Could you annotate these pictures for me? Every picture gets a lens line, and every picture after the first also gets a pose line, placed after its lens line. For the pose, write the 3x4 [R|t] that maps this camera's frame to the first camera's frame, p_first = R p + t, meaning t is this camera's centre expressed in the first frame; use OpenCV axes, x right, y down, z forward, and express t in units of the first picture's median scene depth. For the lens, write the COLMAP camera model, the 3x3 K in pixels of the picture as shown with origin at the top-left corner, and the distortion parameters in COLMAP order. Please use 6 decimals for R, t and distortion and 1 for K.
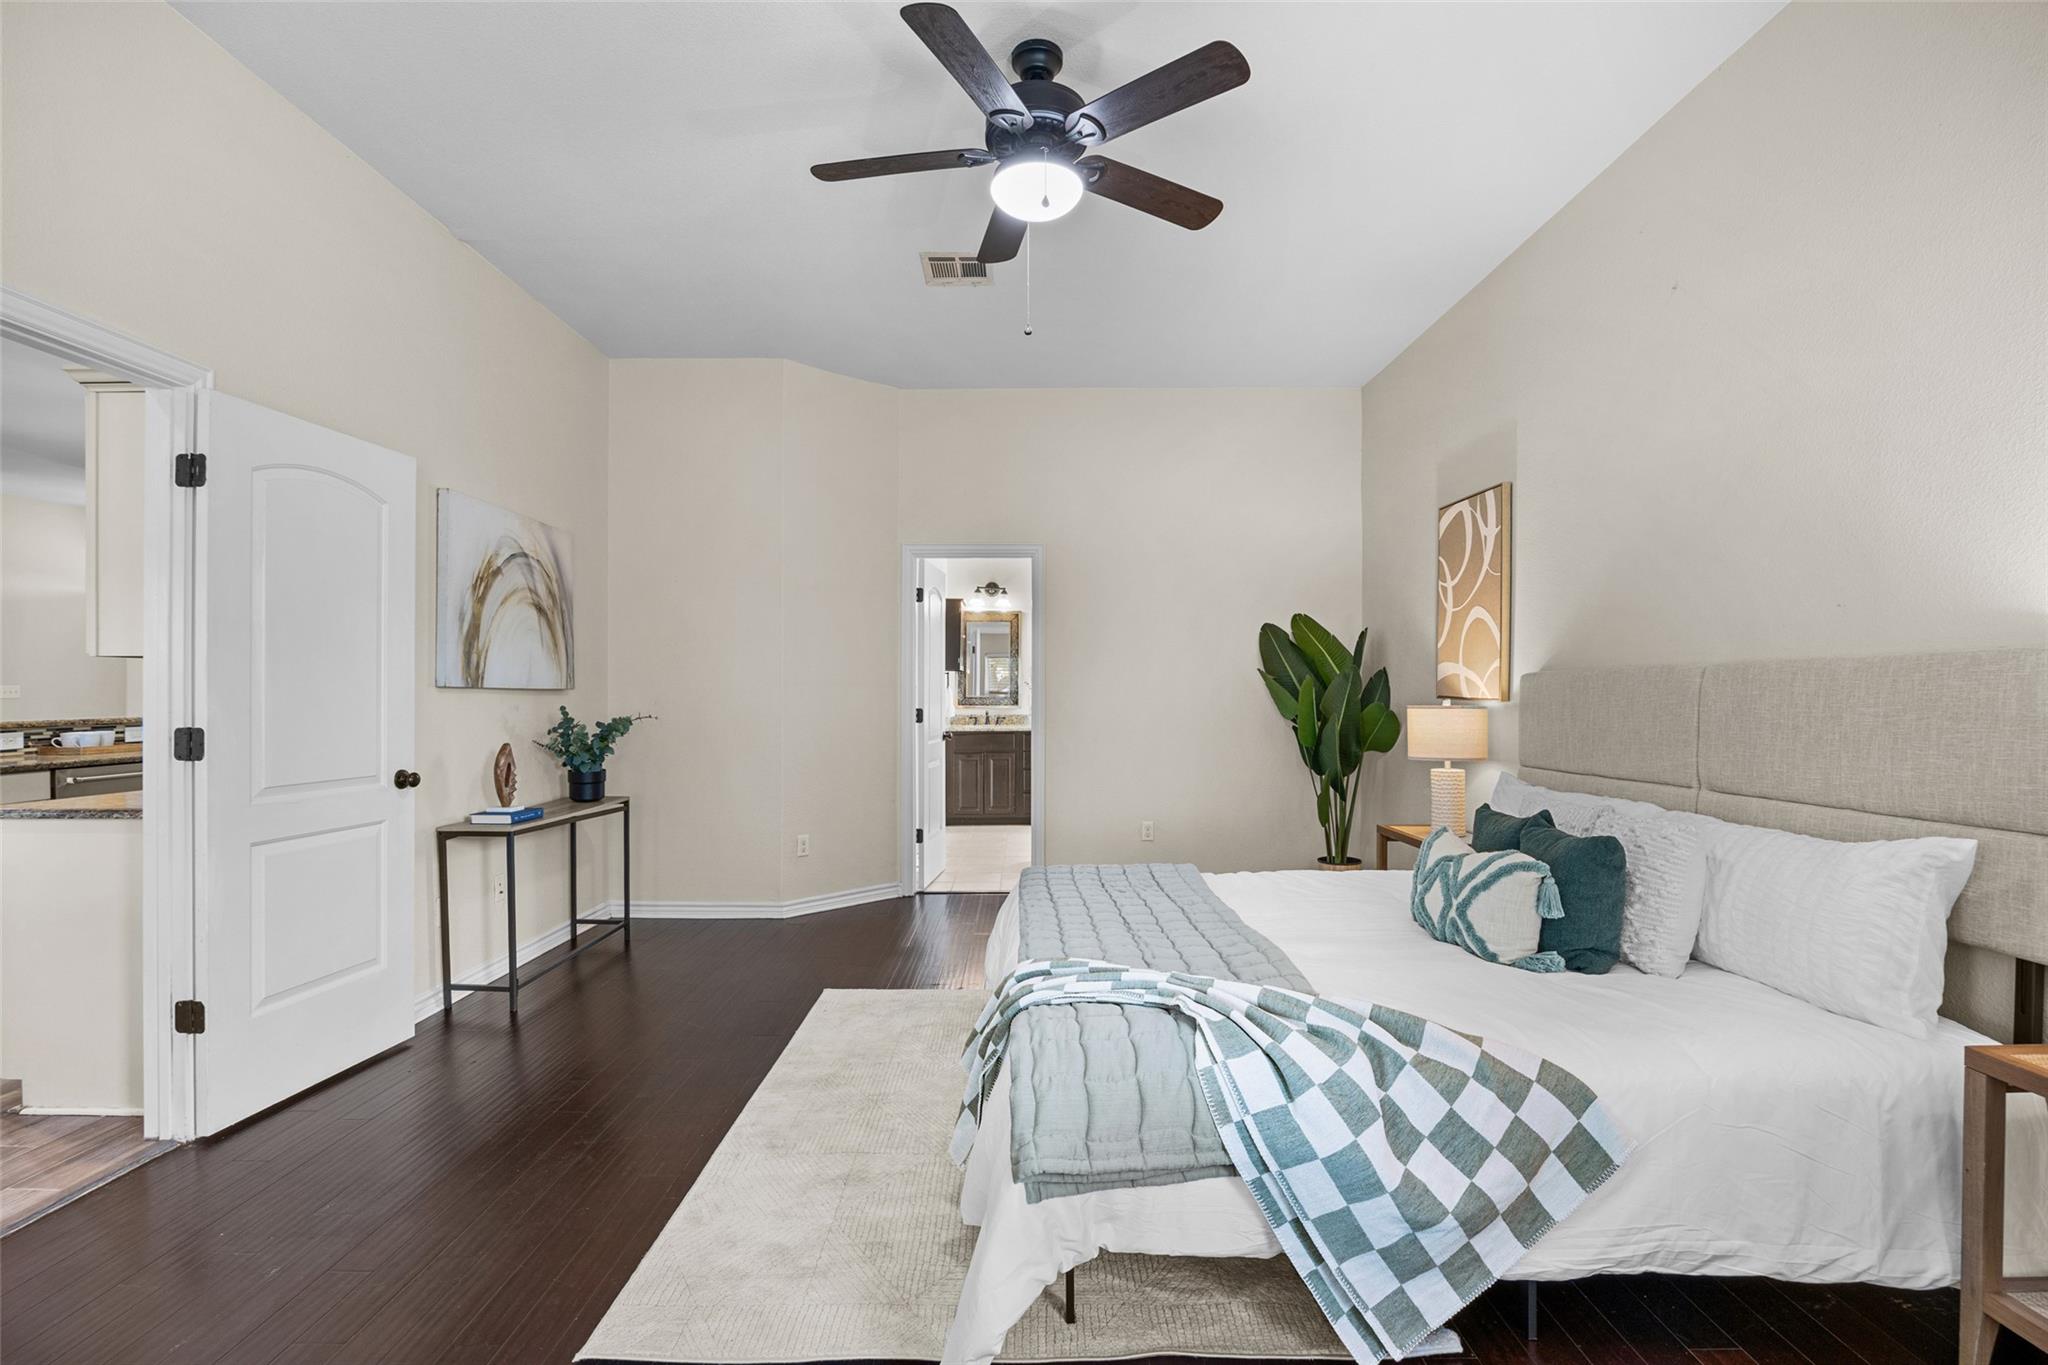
lens RADIAL K [[913.6, 0, 1020.9], [0, 913.6, 689.5], [0, 0, 1]] dist [-0.009111, 0.000140]
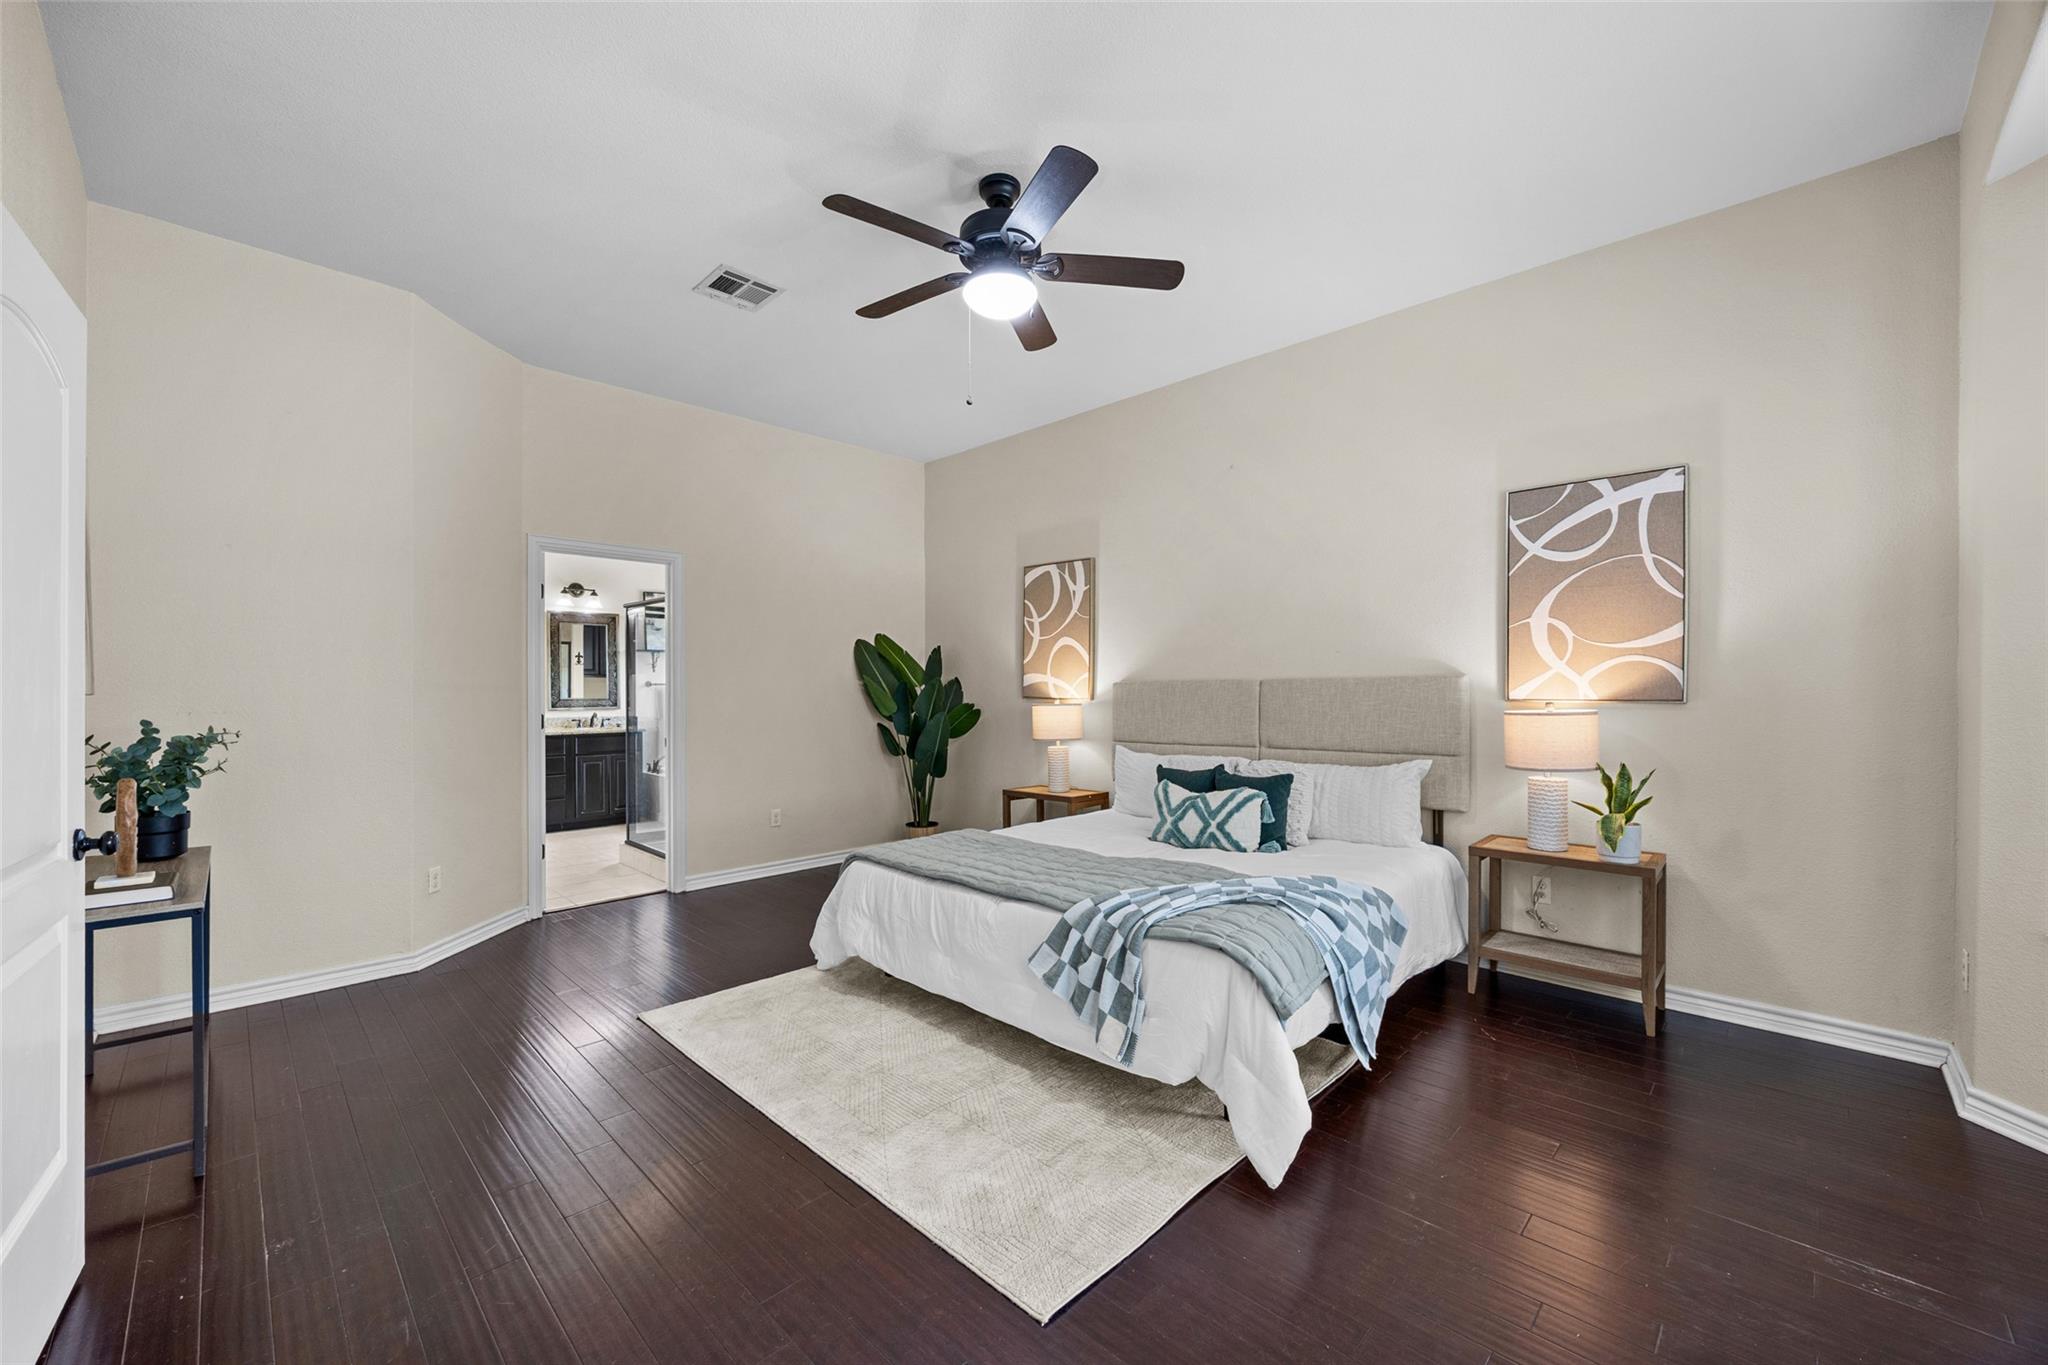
lens RADIAL K [[781.6, 0, 1014.5], [0, 781.6, 689.7], [0, 0, 1]] dist [-0.001930, -0.000159]
pose [[0.716482, -0.000586, 0.697606, -0.465859], [0.001653, 0.999998, -0.000858, -0.003911], [-0.697604, 0.001768, 0.716482, 0.143804]]
